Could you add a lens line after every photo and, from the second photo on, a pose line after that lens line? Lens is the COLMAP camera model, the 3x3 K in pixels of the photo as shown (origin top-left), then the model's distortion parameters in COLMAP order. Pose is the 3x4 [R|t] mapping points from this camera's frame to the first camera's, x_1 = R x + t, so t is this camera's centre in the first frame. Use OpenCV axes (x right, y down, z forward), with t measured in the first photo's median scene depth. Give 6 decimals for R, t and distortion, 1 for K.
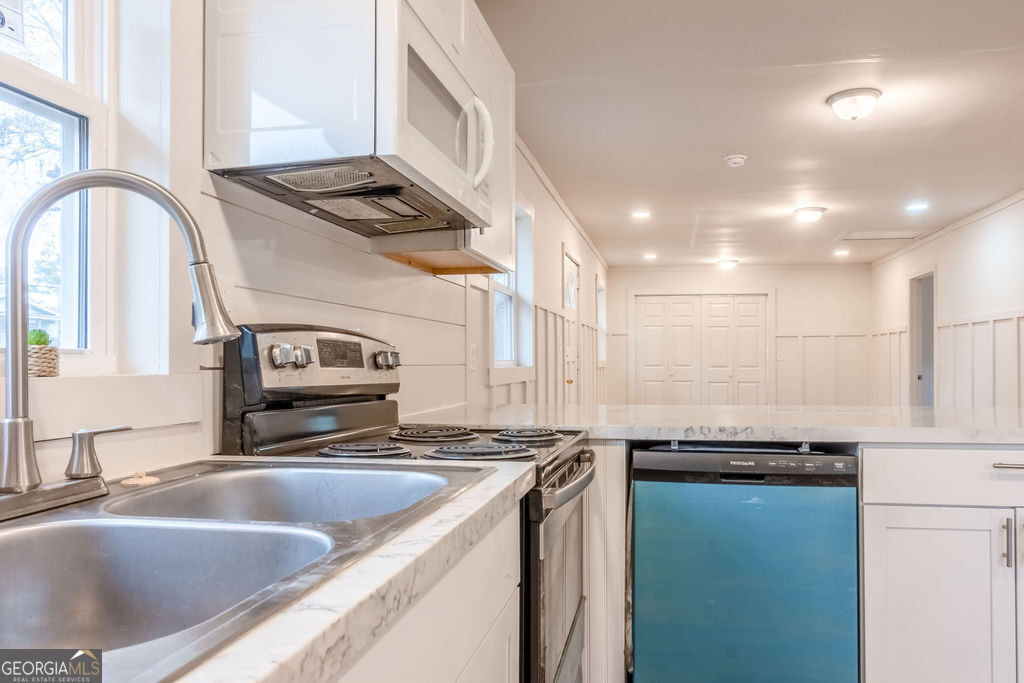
lens RADIAL K [[727.1, 0, 537.3], [0, 727.1, 353.9], [0, 0, 1]] dist [-0.001057, -0.001889]
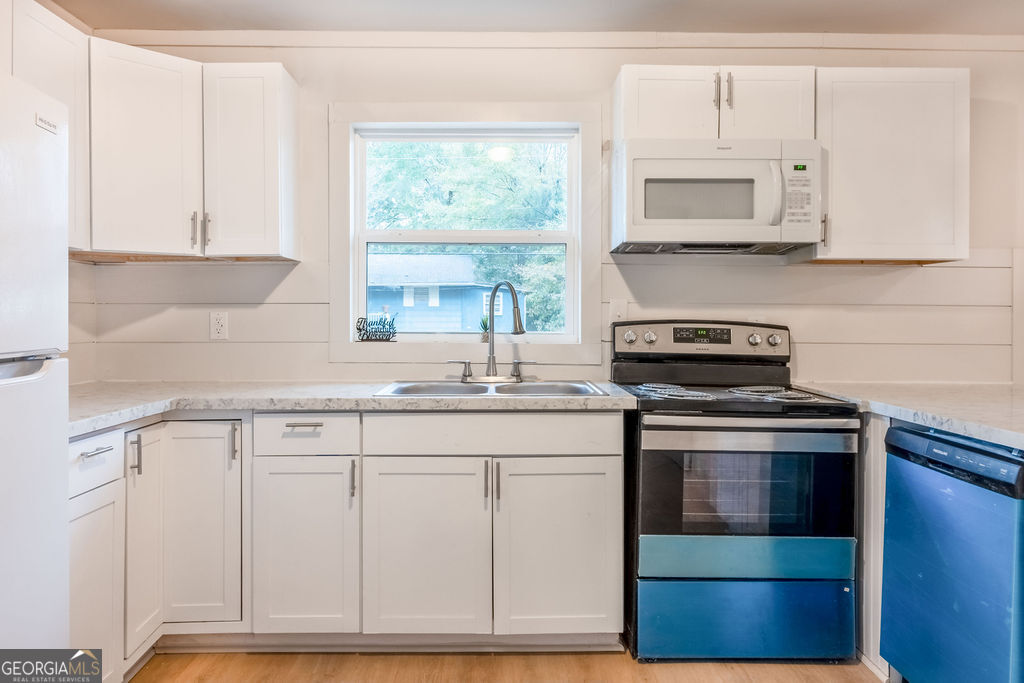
lens RADIAL K [[715.2, 0, 512.0], [0, 715.2, 341.5], [0, 0, 1]] dist [-0.000459, -0.001128]
pose [[0.181432, 0.040255, -0.982579, 1.163275], [0.004331, 0.999119, 0.041733, -0.051826], [0.983394, -0.011828, 0.181098, 0.220199]]
